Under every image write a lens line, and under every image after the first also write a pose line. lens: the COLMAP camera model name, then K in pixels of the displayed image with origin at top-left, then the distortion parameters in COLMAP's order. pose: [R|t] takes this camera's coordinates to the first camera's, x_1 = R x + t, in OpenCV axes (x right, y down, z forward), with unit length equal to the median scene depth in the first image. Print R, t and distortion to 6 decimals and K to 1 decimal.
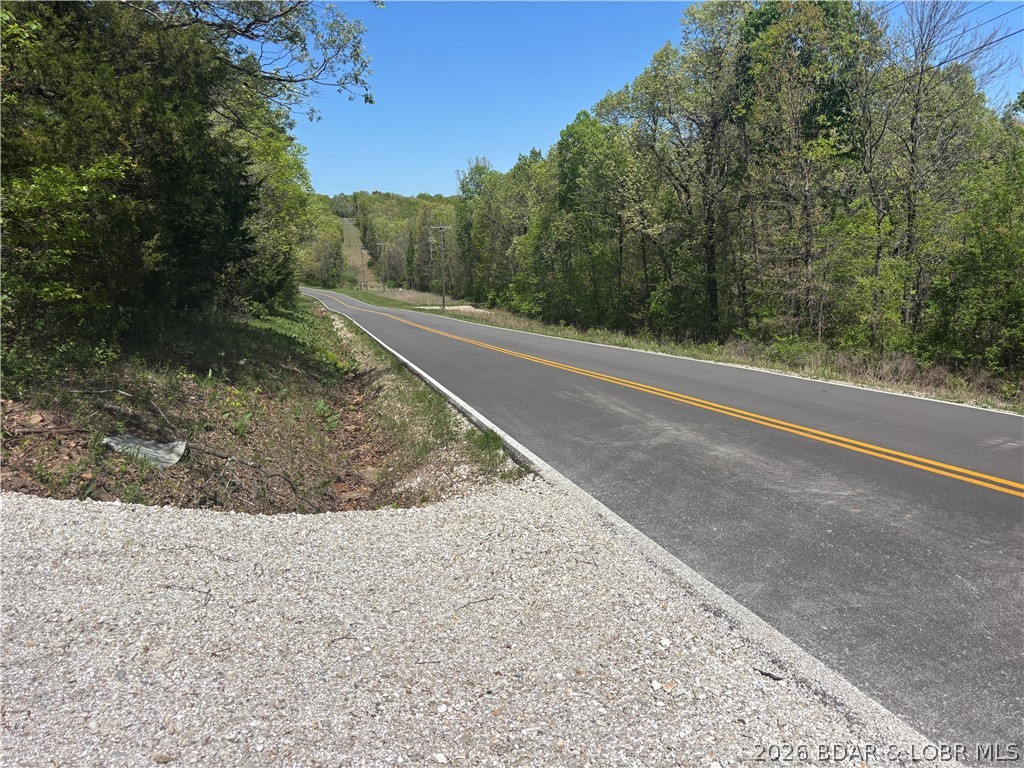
lens RADIAL K [[784.6, 0, 526.6], [0, 784.6, 388.5], [0, 0, 1]] dist [0.062342, -0.067035]
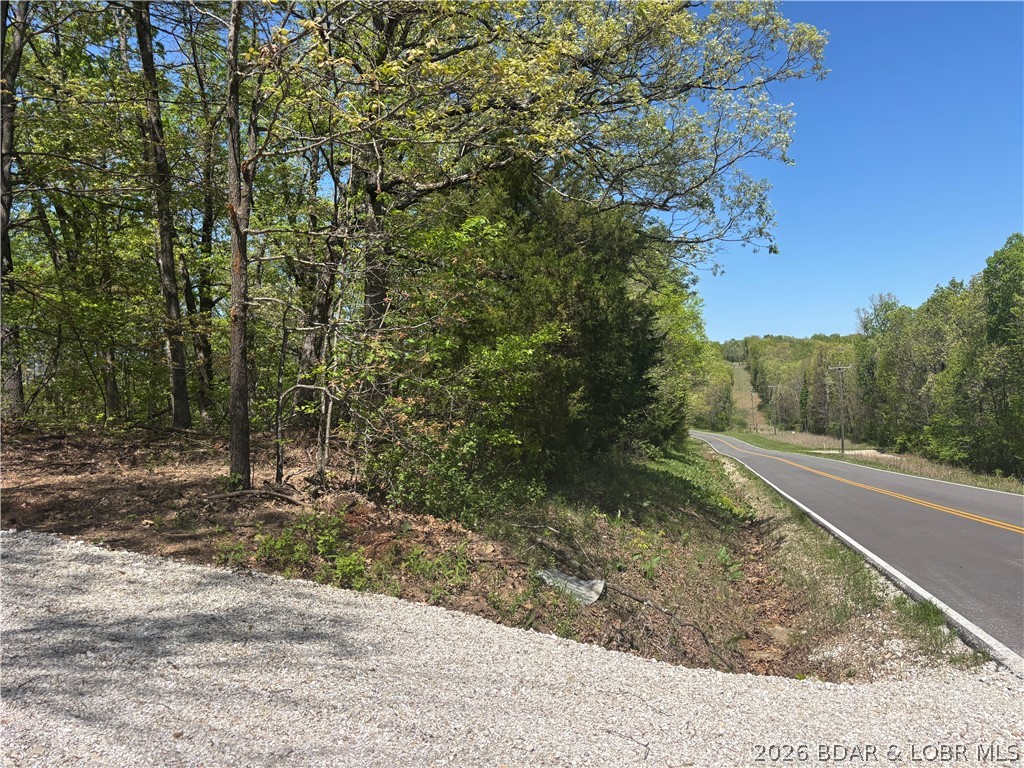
lens RADIAL K [[784.6, 0, 515.7], [0, 784.6, 388.9], [0, 0, 1]] dist [0.062342, -0.067035]
pose [[0.881204, -0.022665, -0.472193, -0.021103], [-0.061935, 0.984705, -0.162848, -0.004349], [0.468661, 0.172747, 0.866323, -0.007874]]
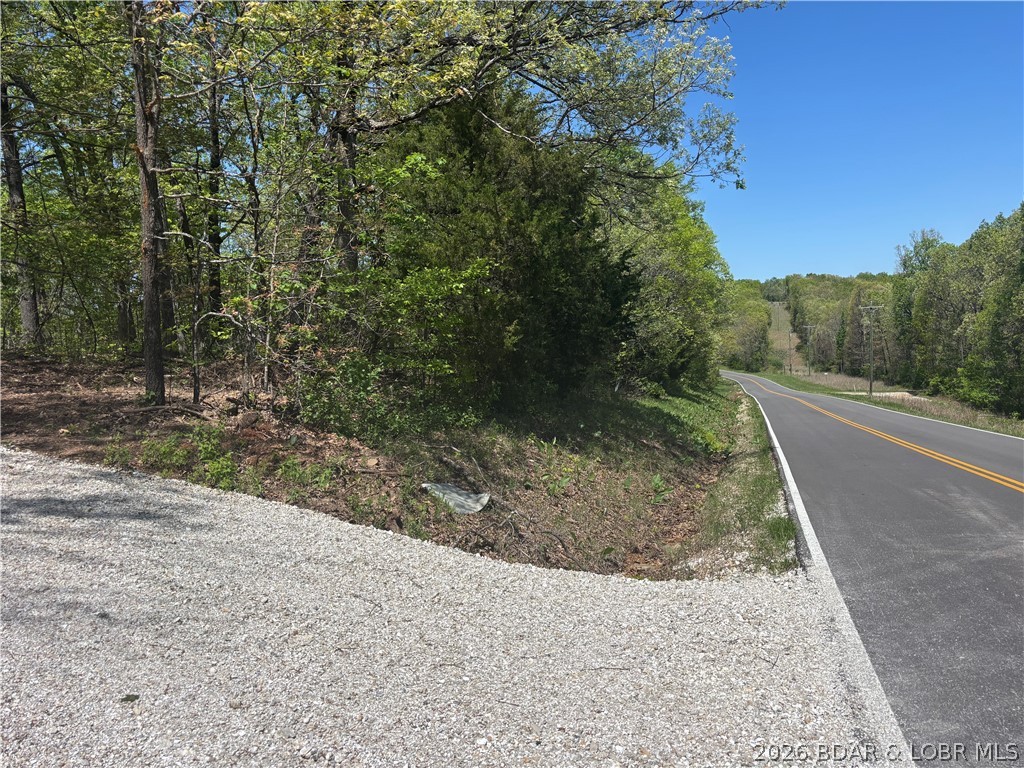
lens RADIAL K [[784.6, 0, 502.4], [0, 784.6, 392.1], [0, 0, 1]] dist [0.062342, -0.067035]
pose [[0.845115, 0.027197, -0.533892, 0.132517], [-0.081056, 0.993677, -0.077687, 0.003927], [0.528403, 0.108930, 0.841976, 0.015948]]
